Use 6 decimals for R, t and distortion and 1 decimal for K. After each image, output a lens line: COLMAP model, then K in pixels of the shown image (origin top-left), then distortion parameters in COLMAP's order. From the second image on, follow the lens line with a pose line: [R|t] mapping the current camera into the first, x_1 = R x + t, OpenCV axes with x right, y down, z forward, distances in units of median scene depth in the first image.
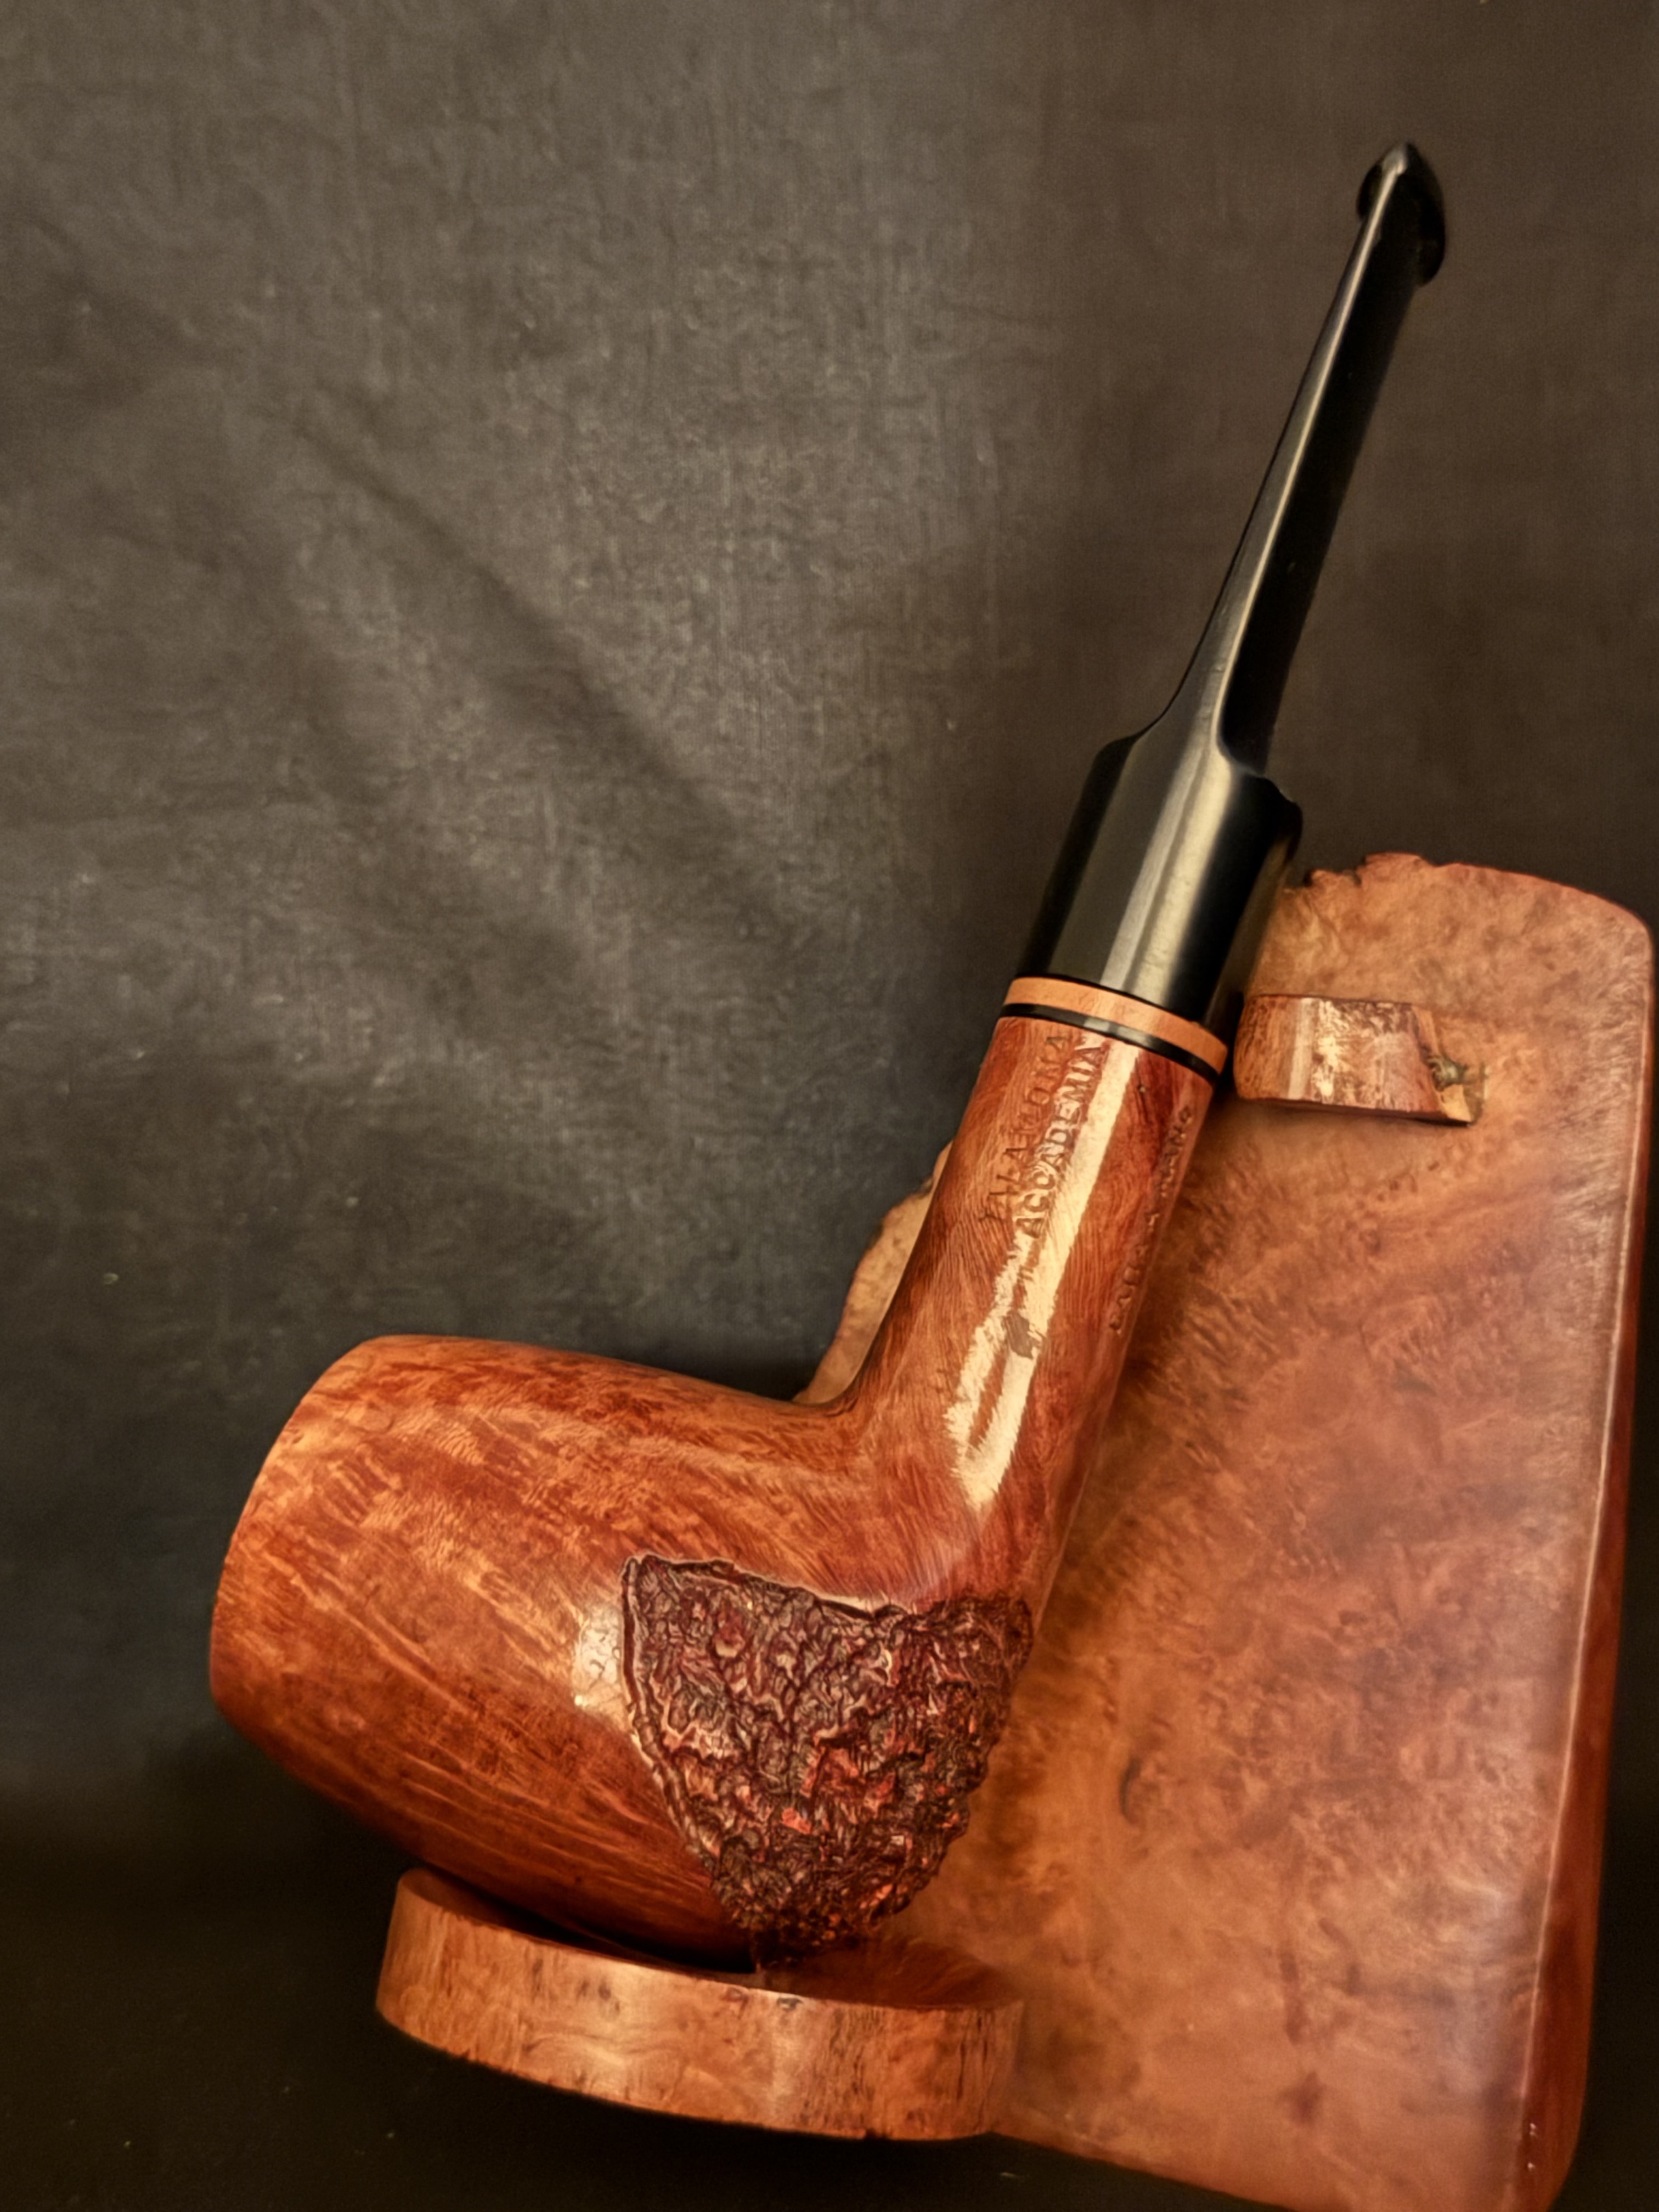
lens RADIAL K [[3038.5, 0, 791.5], [0, 3038.5, 1067.0], [0, 0, 1]] dist [0.037744, 0.070546]
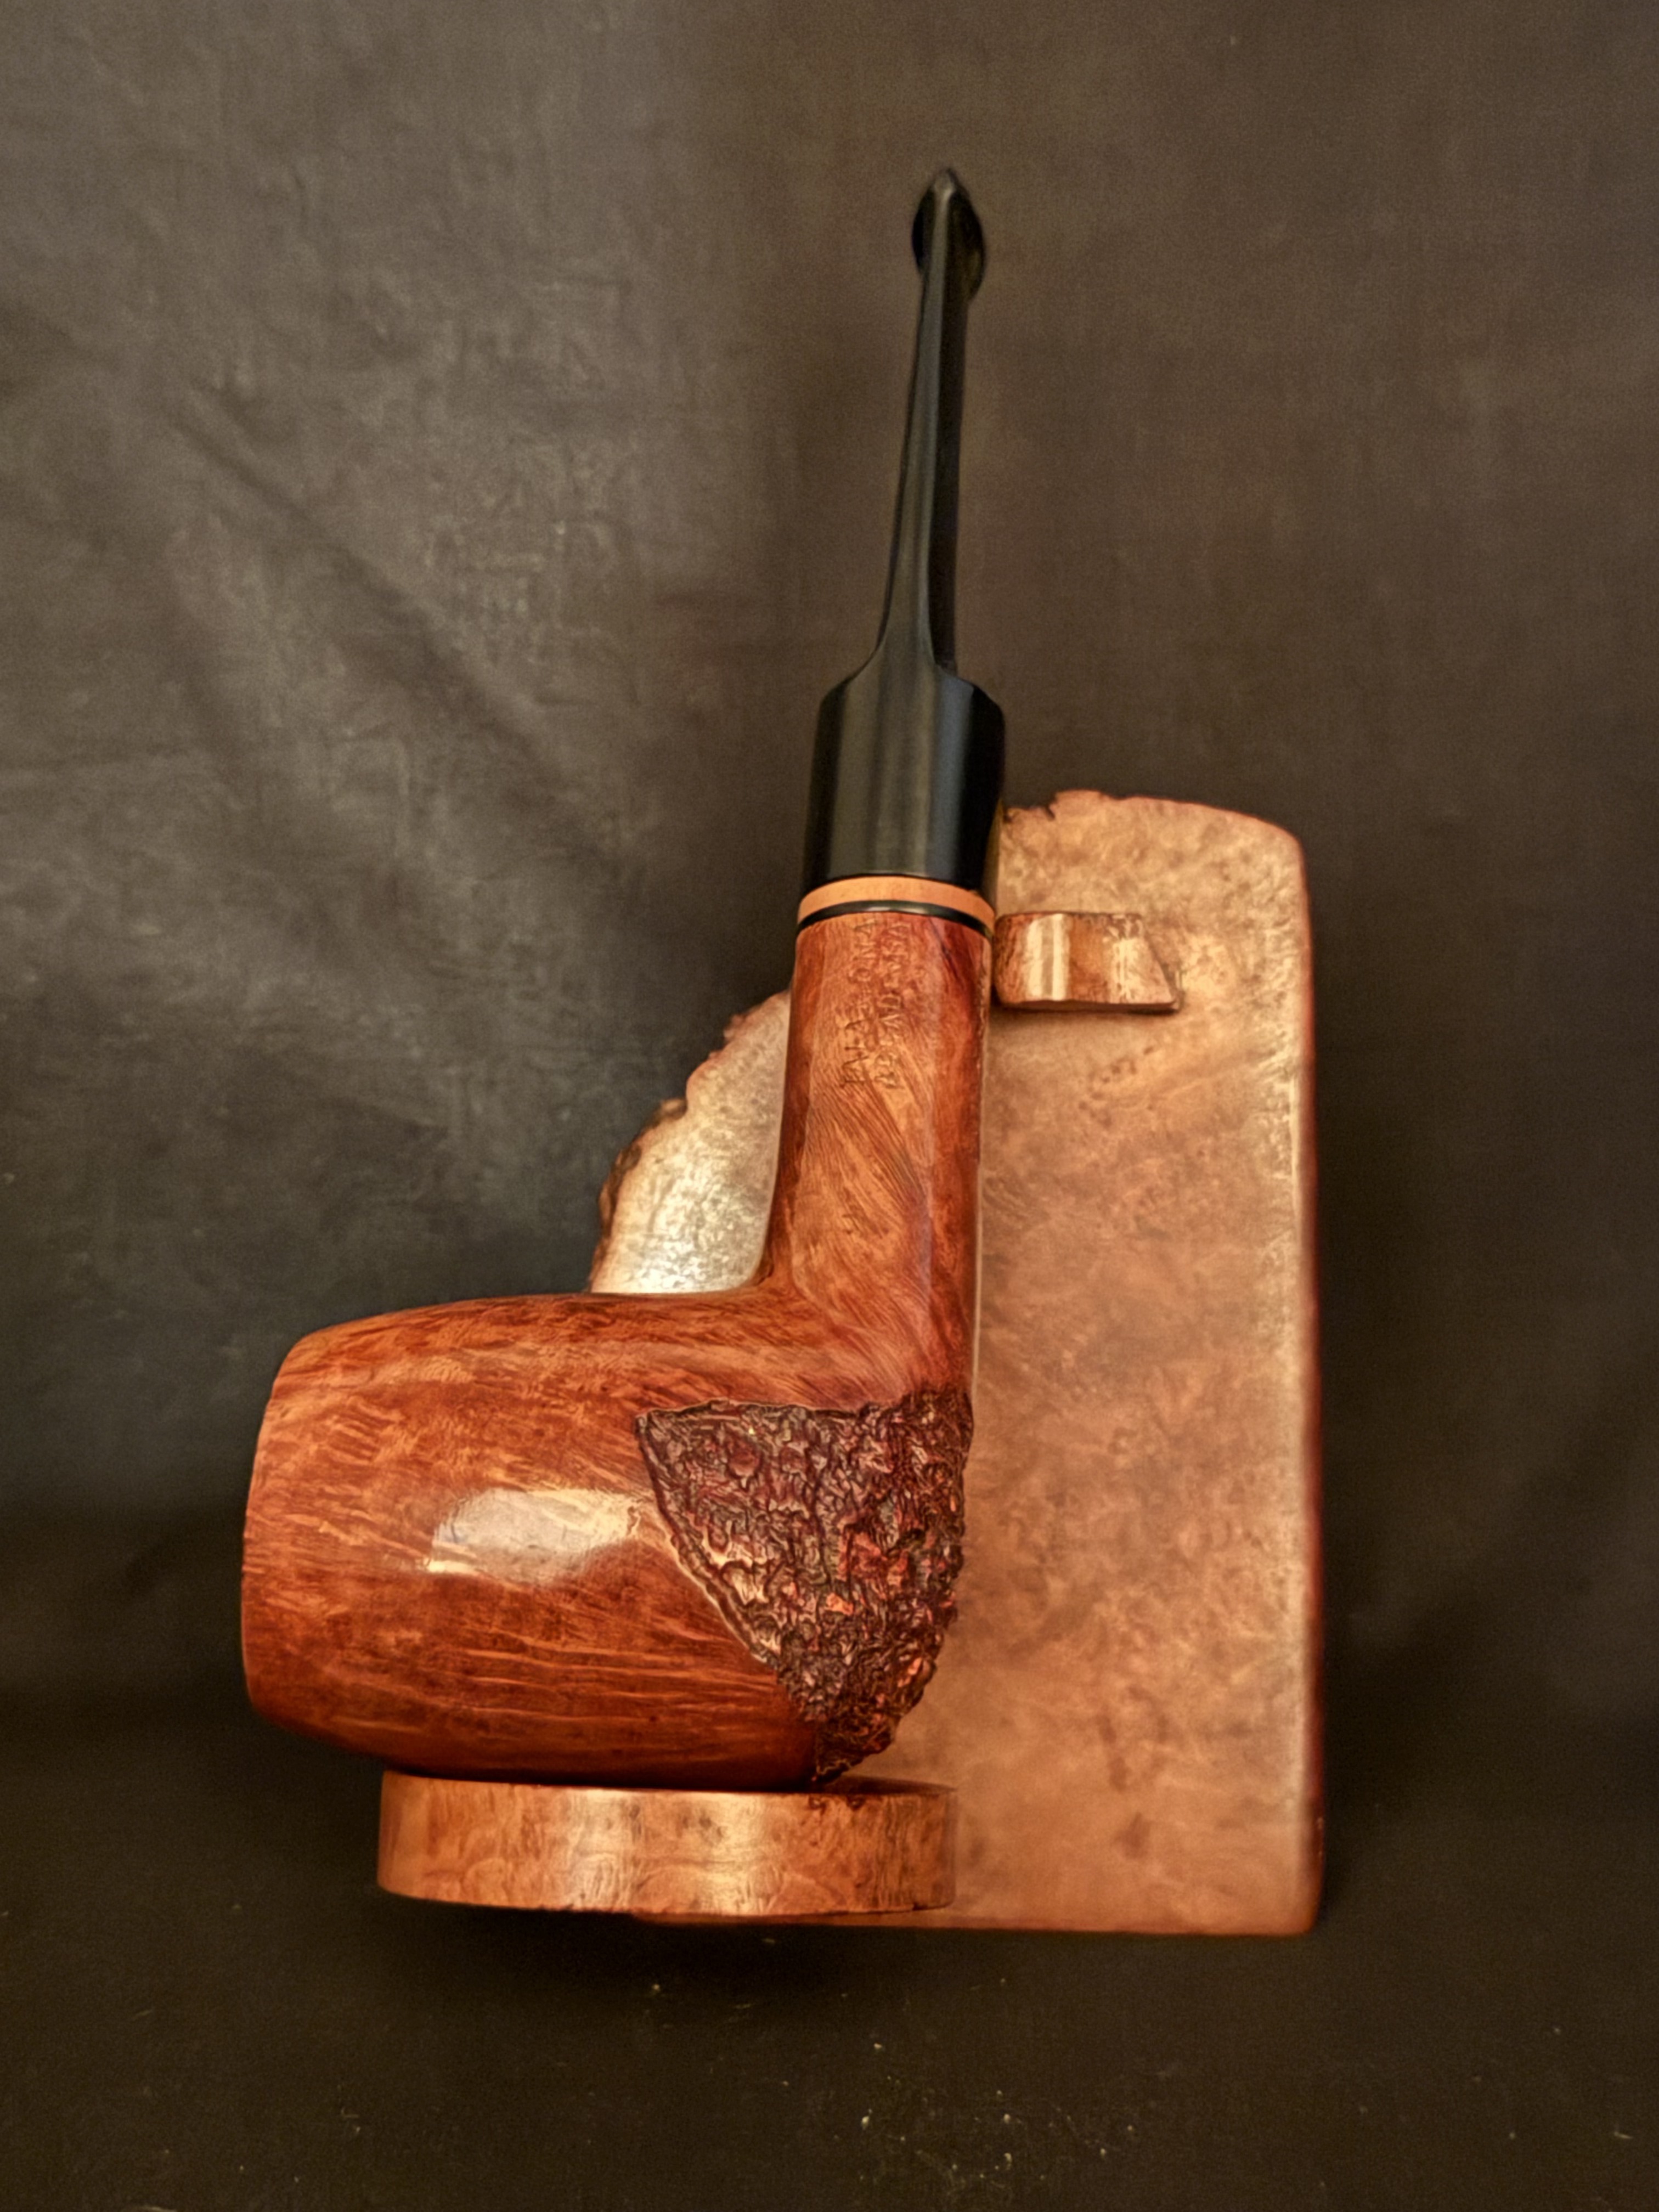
lens RADIAL K [[3038.5, 0, 791.5], [0, 3038.5, 1067.0], [0, 0, 1]] dist [0.037744, 0.070546]
pose [[0.903459, -0.069132, 0.423063, -0.426033], [0.070368, 0.997440, 0.012719, 0.014348], [-0.422860, 0.018279, 0.906011, -0.022975]]
